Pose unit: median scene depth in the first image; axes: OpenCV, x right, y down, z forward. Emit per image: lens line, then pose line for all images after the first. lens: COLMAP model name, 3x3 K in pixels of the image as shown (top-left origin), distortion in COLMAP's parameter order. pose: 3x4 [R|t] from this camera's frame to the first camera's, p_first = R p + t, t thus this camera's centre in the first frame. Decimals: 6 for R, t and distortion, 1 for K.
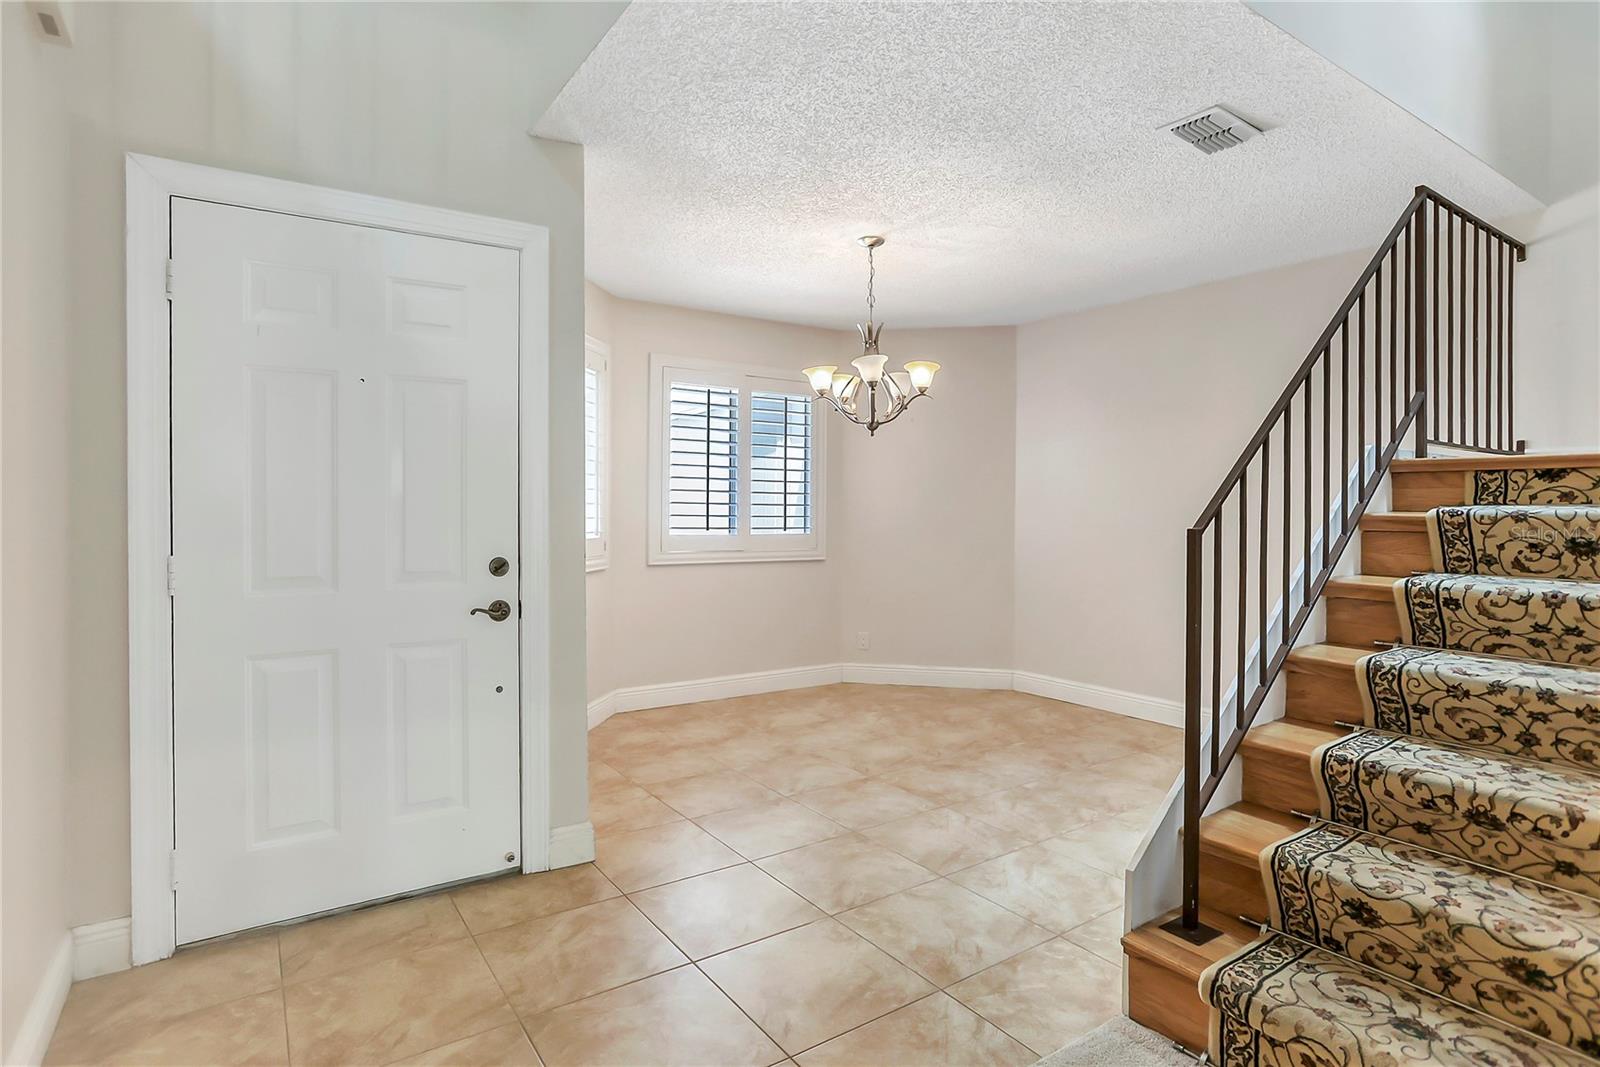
lens RADIAL K [[819.9, 0, 797.8], [0, 819.9, 525.5], [0, 0, 1]] dist [-0.031568, 0.008959]
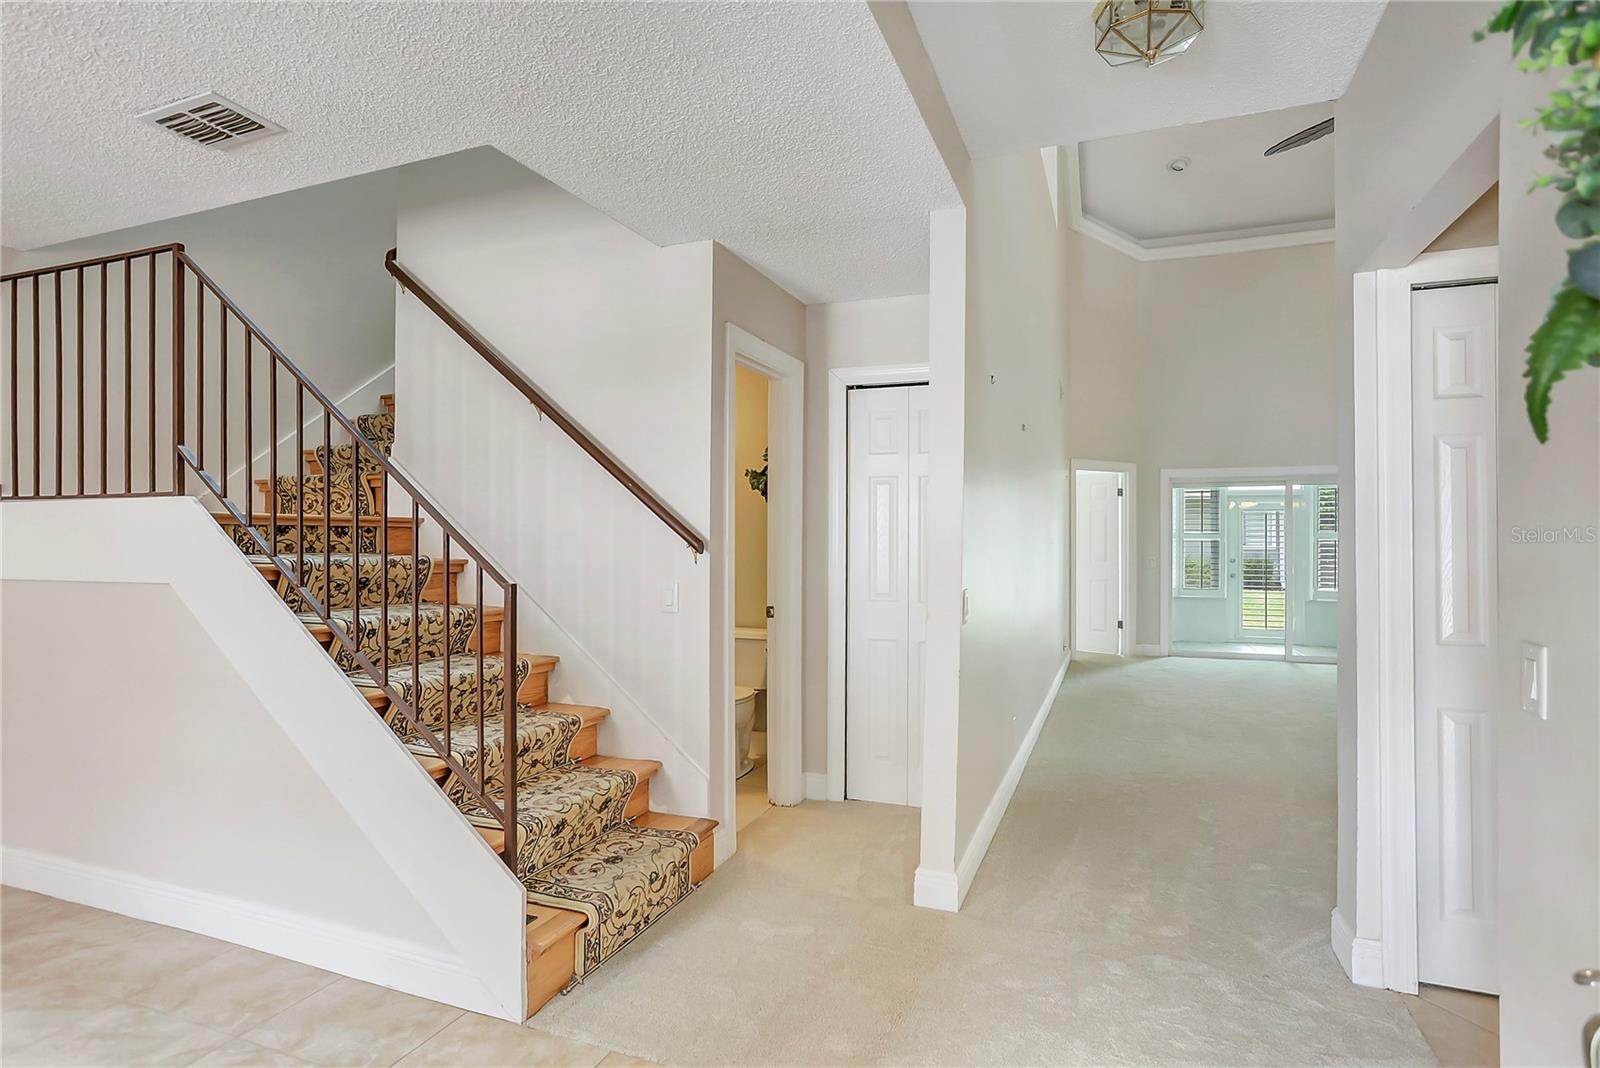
lens RADIAL K [[819.9, 0, 798.4], [0, 819.9, 535.5], [0, 0, 1]] dist [-0.031568, 0.008959]
pose [[-0.571600, -0.003170, 0.820526, -0.844037], [0.012608, 0.999841, 0.012645, -0.088225], [-0.820435, 0.017573, -0.571469, 1.541826]]
